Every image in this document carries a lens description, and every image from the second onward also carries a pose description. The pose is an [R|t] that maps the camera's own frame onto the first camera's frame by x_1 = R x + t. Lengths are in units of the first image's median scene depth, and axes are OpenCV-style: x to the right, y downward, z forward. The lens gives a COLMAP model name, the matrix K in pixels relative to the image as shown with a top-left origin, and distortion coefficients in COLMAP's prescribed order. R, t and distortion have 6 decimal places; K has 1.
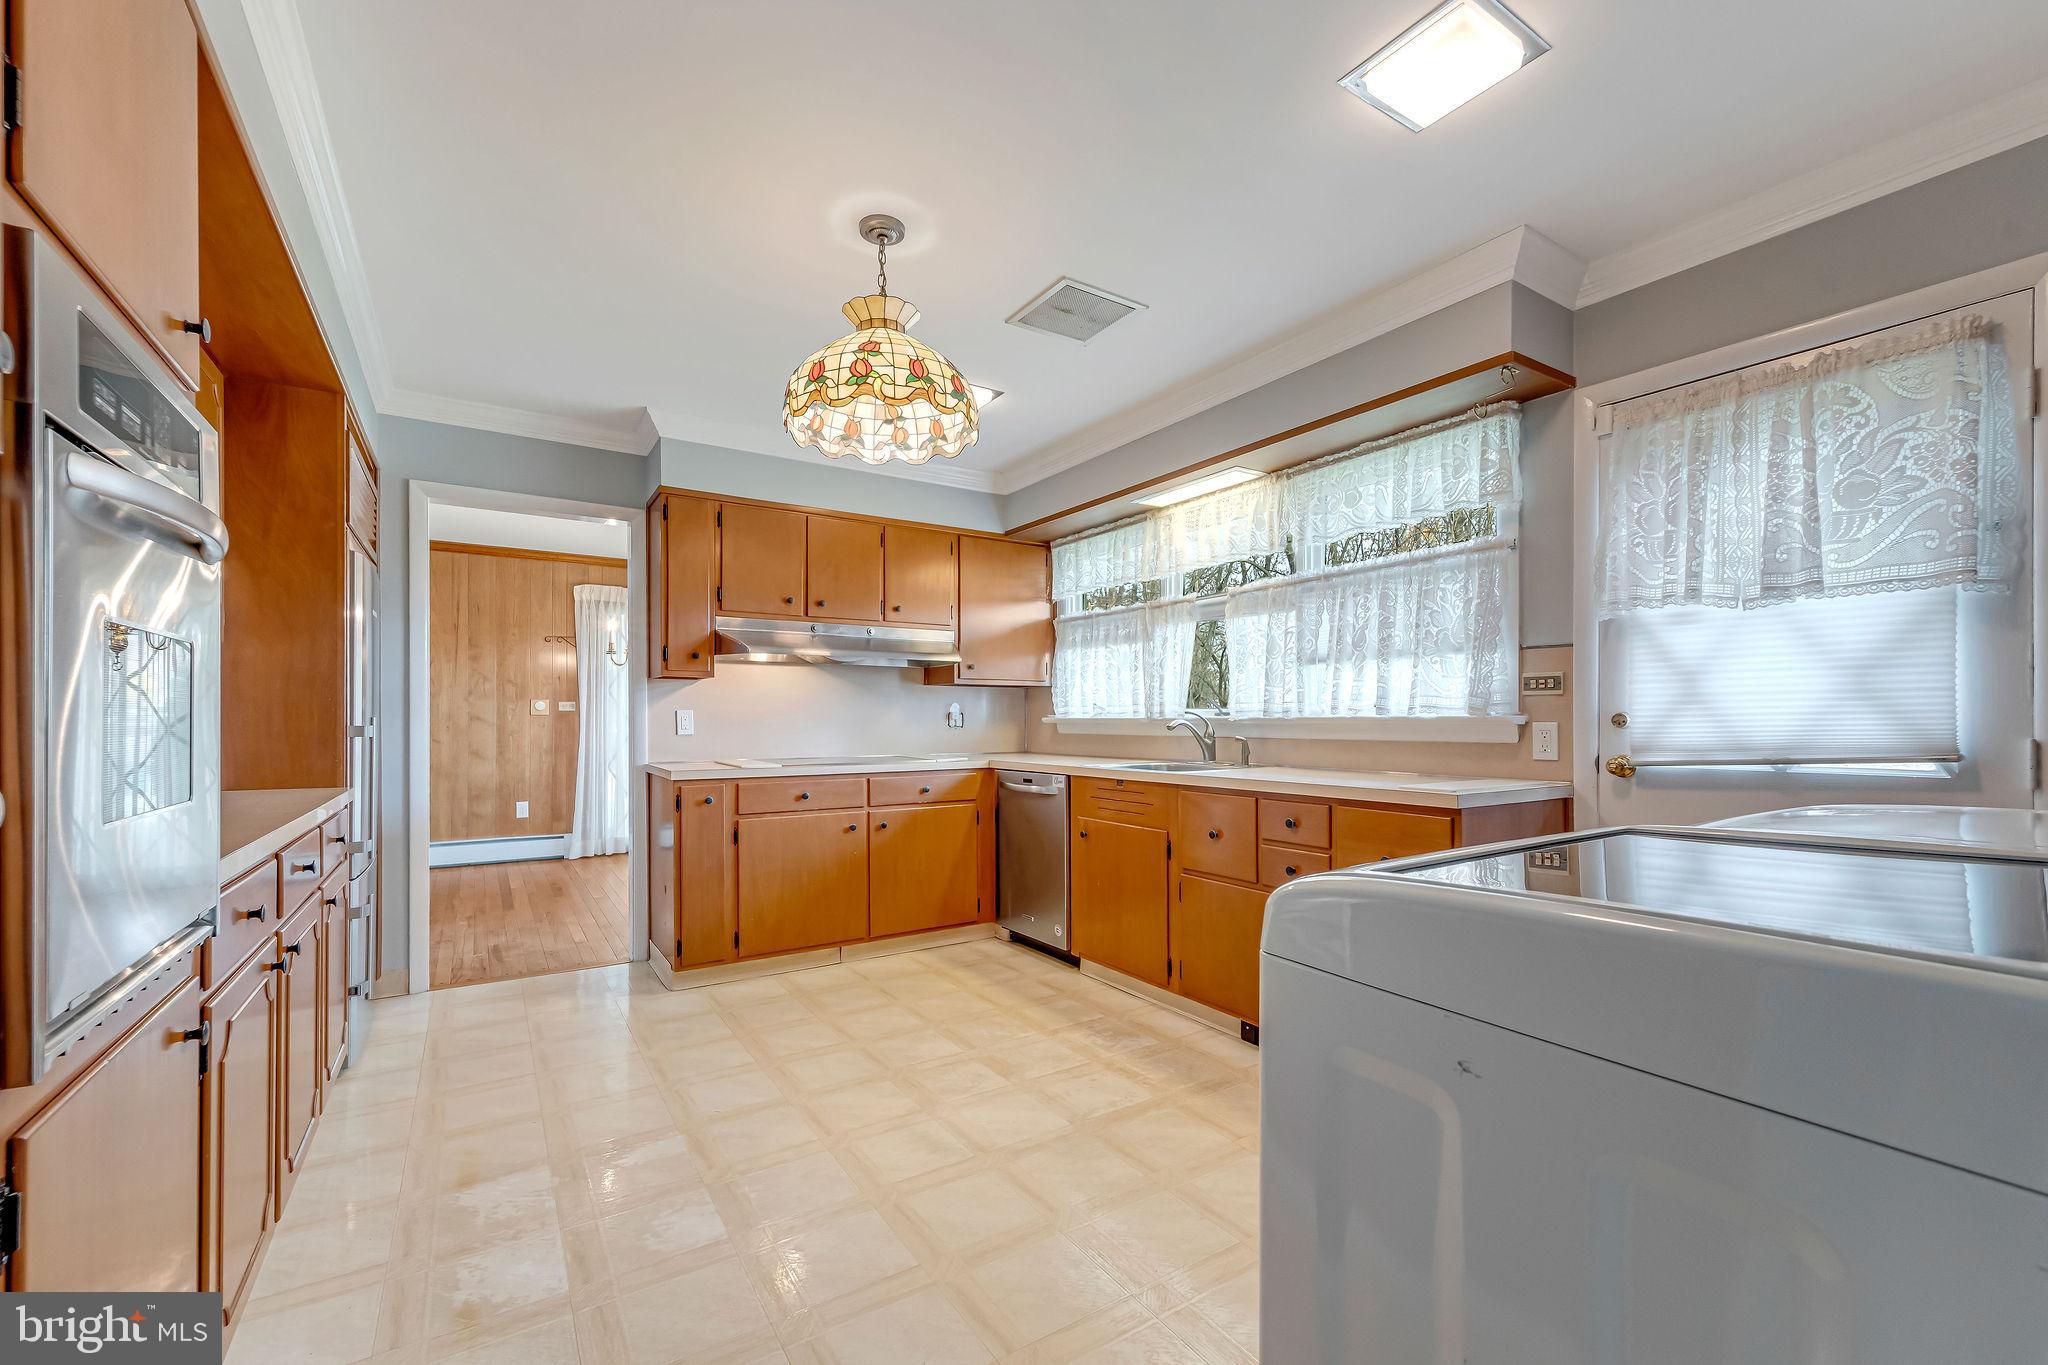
lens RADIAL K [[835.6, 0, 1024.9], [0, 835.6, 710.0], [0, 0, 1]] dist [0.000252, -0.000171]
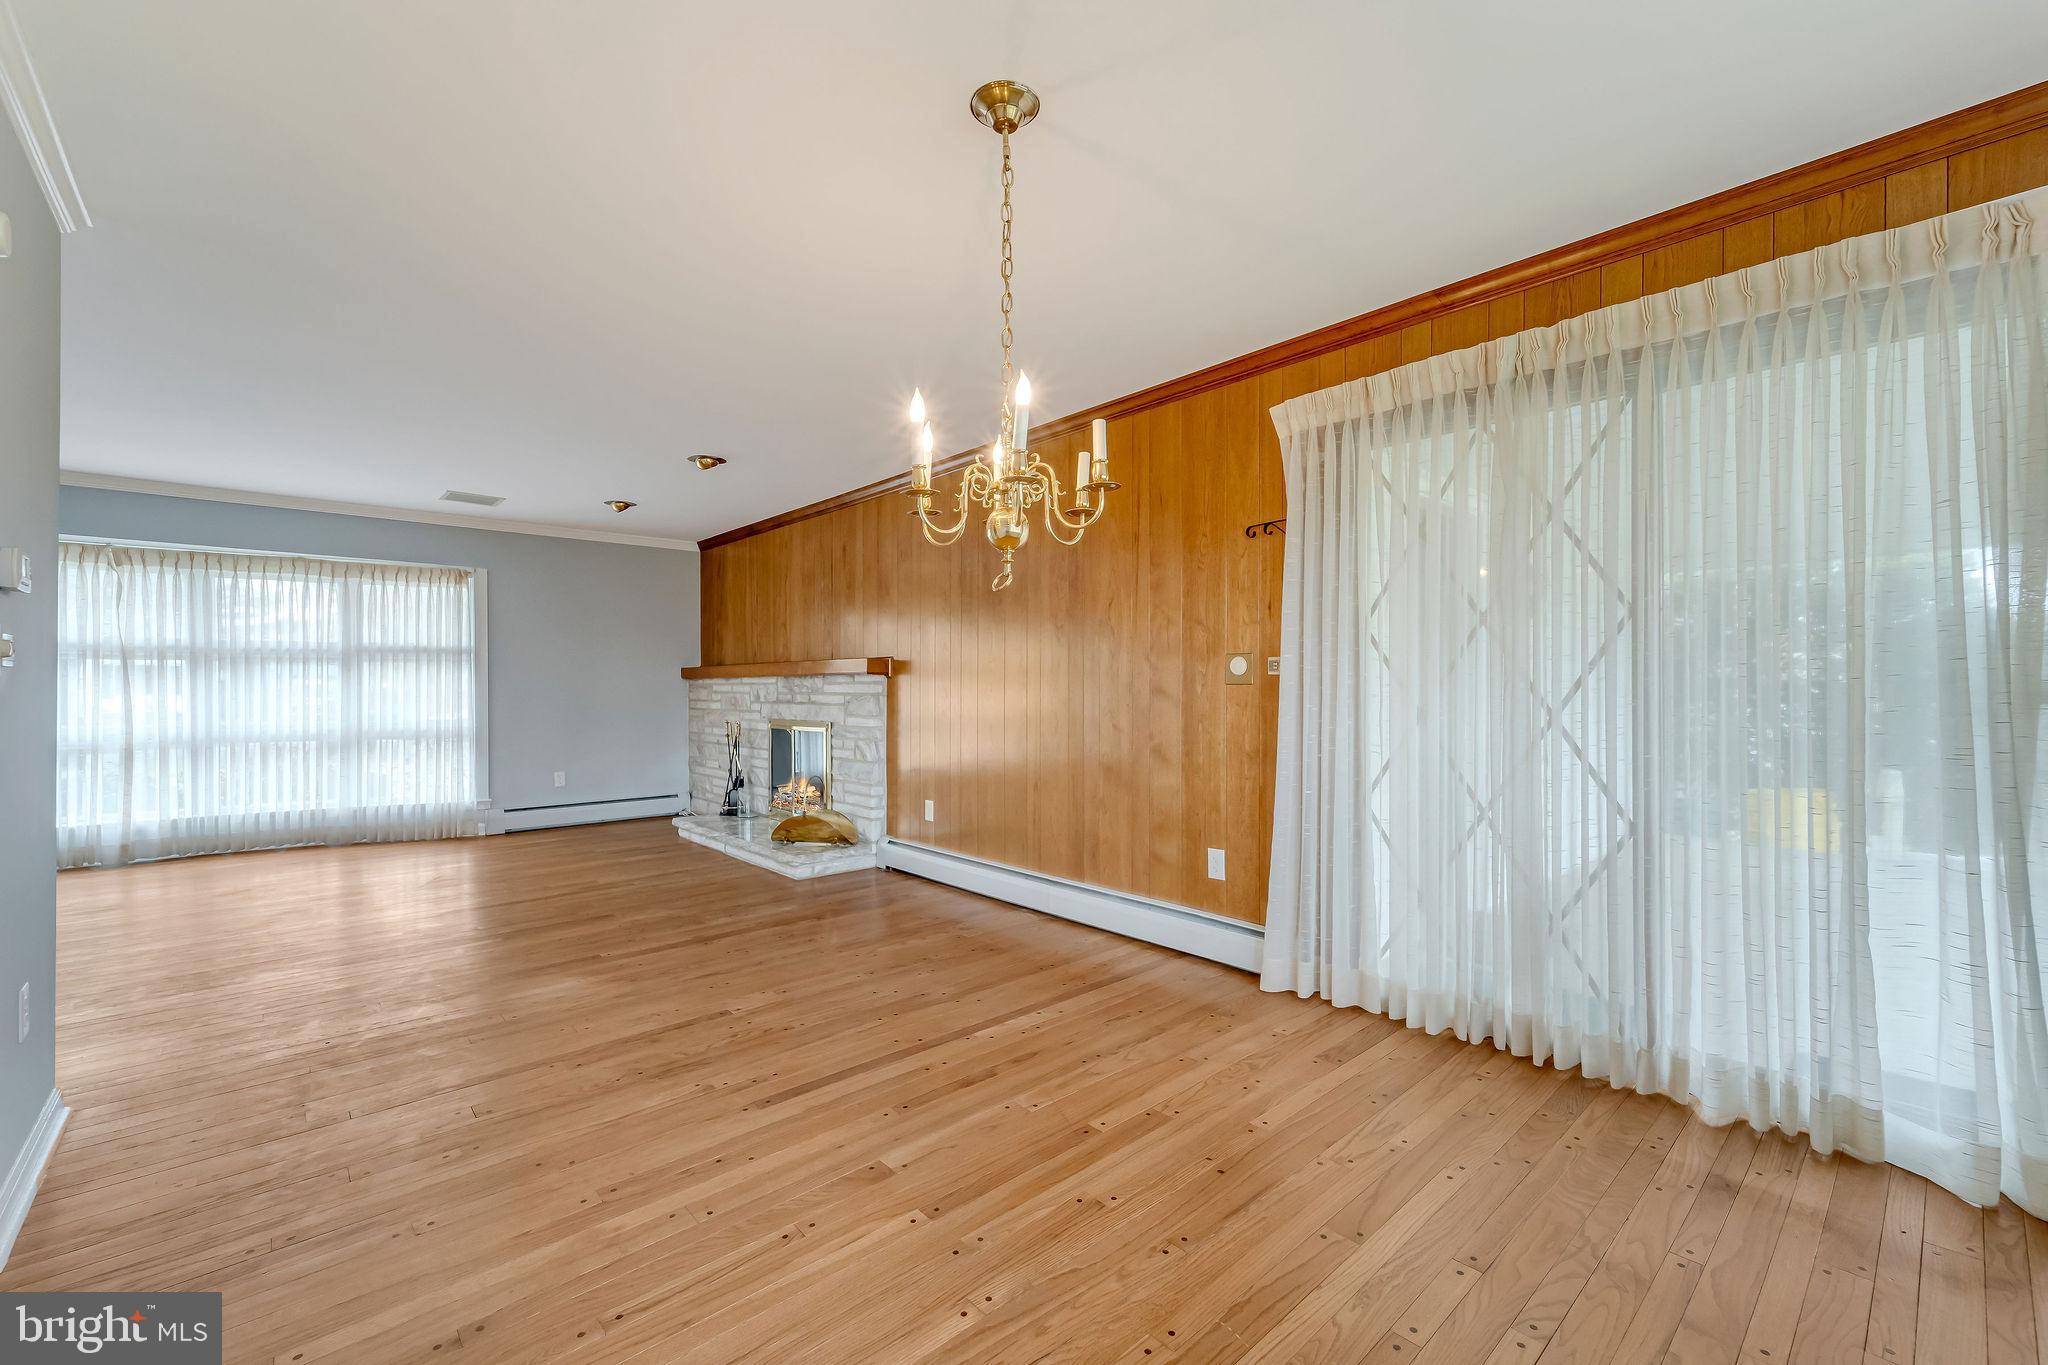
lens RADIAL K [[837.7, 0, 1028.1], [0, 837.7, 687.6], [0, 0, 1]] dist [0.001509, 0.000052]
pose [[0.157003, 0.000476, -0.987598, -0.177882], [0.013603, 0.999904, 0.002644, 0.008960], [0.987504, -0.013849, 0.156981, 1.440518]]
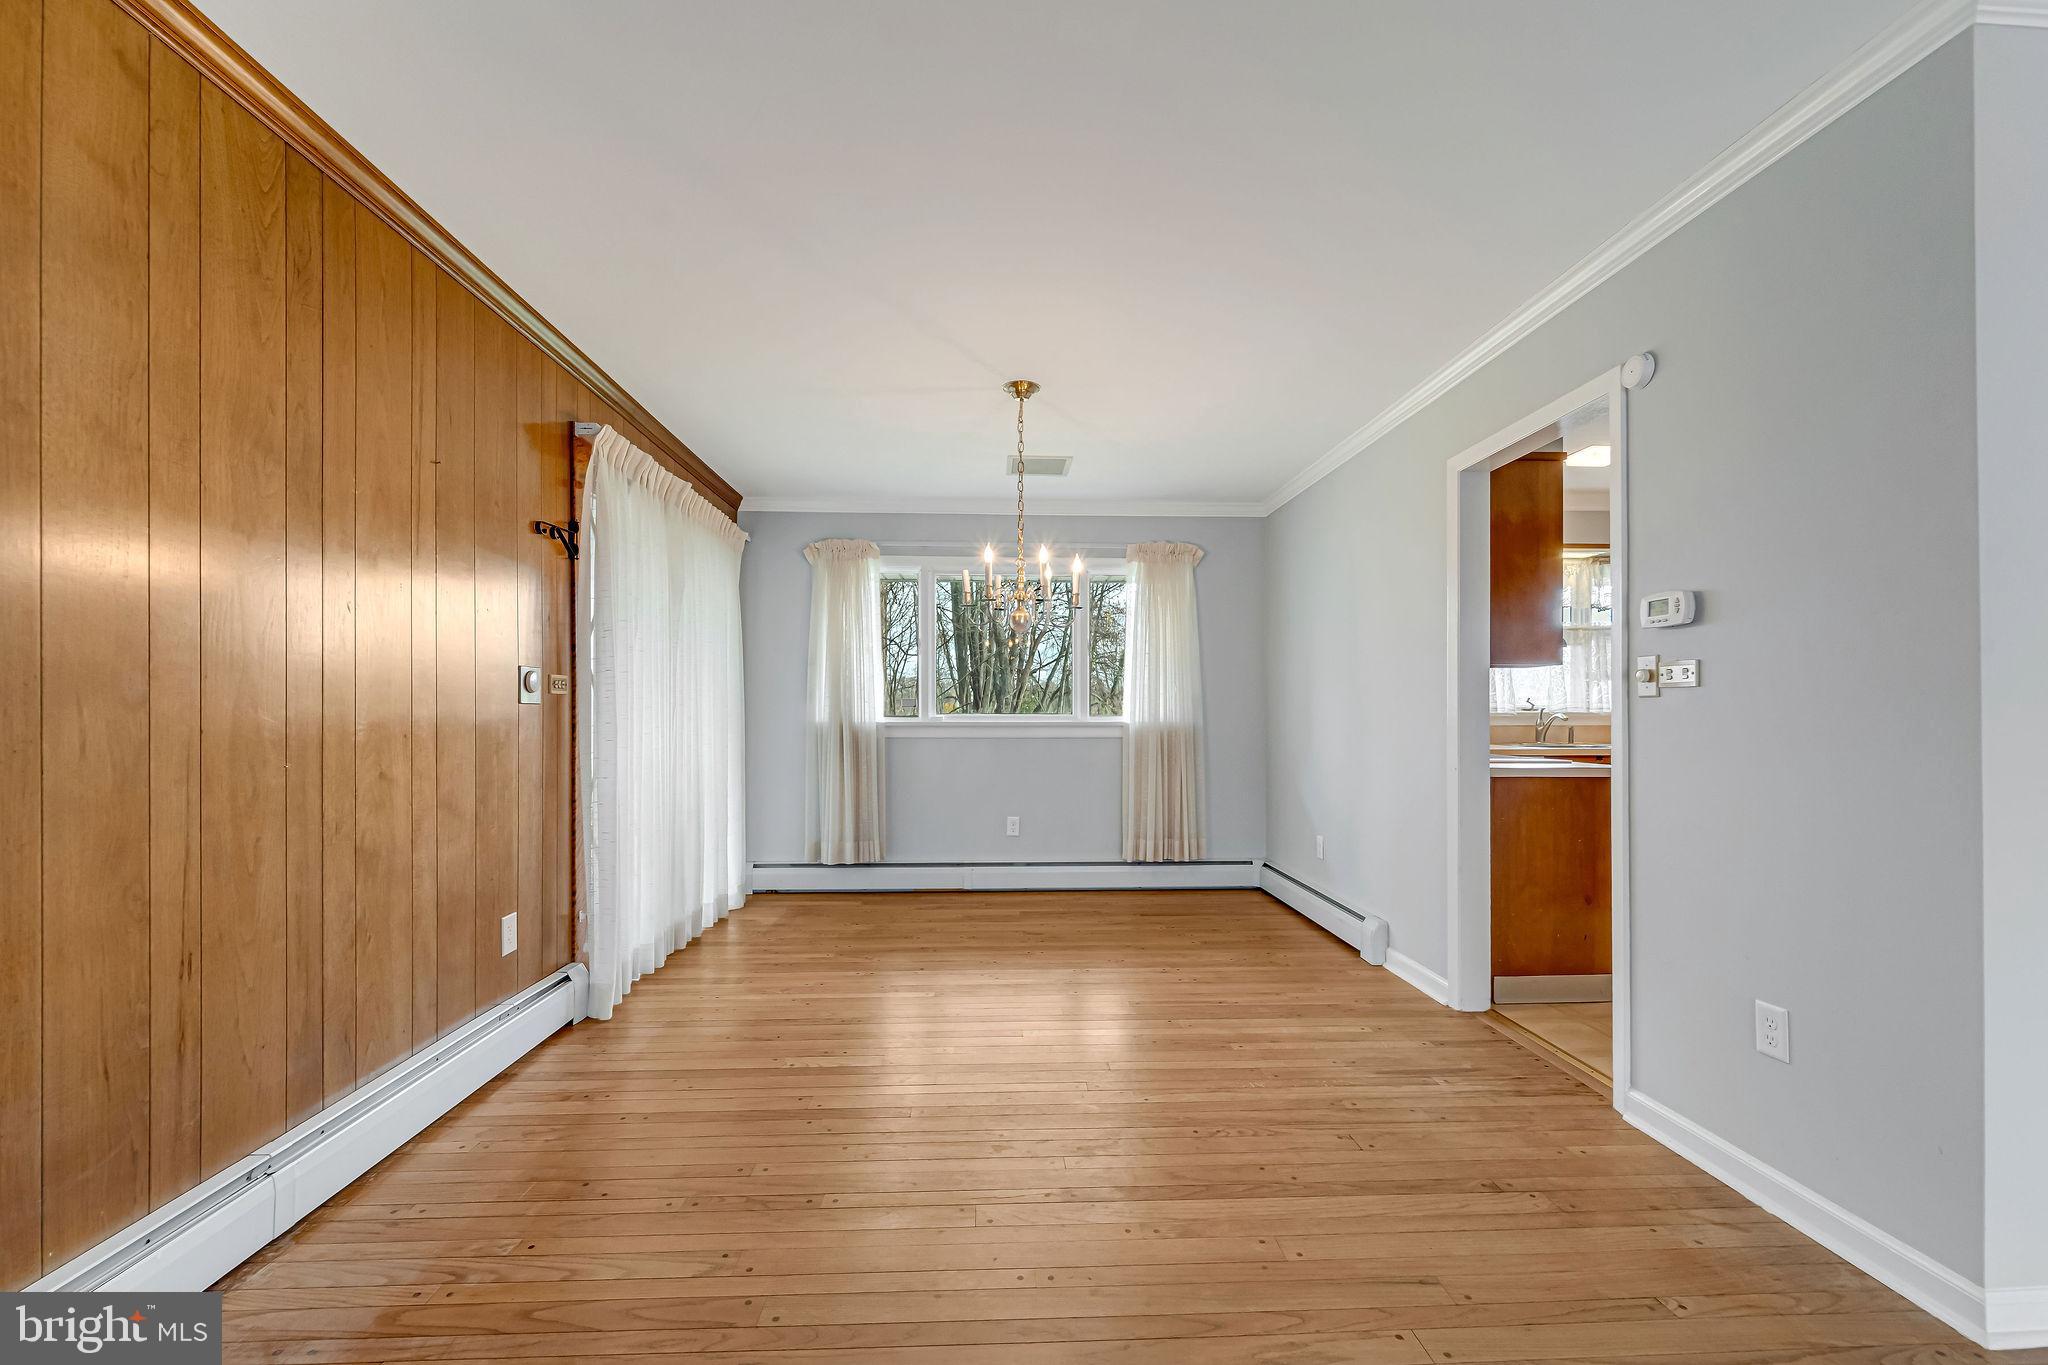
lens RADIAL K [[835.6, 0, 1024.9], [0, 835.6, 710.0], [0, 0, 1]] dist [0.000252, -0.000171]
pose [[0.507927, 0.003759, 0.861392, -1.485195], [-0.010364, 0.999945, 0.001747, 0.011173], [-0.861338, -0.009815, 0.507938, 1.033088]]
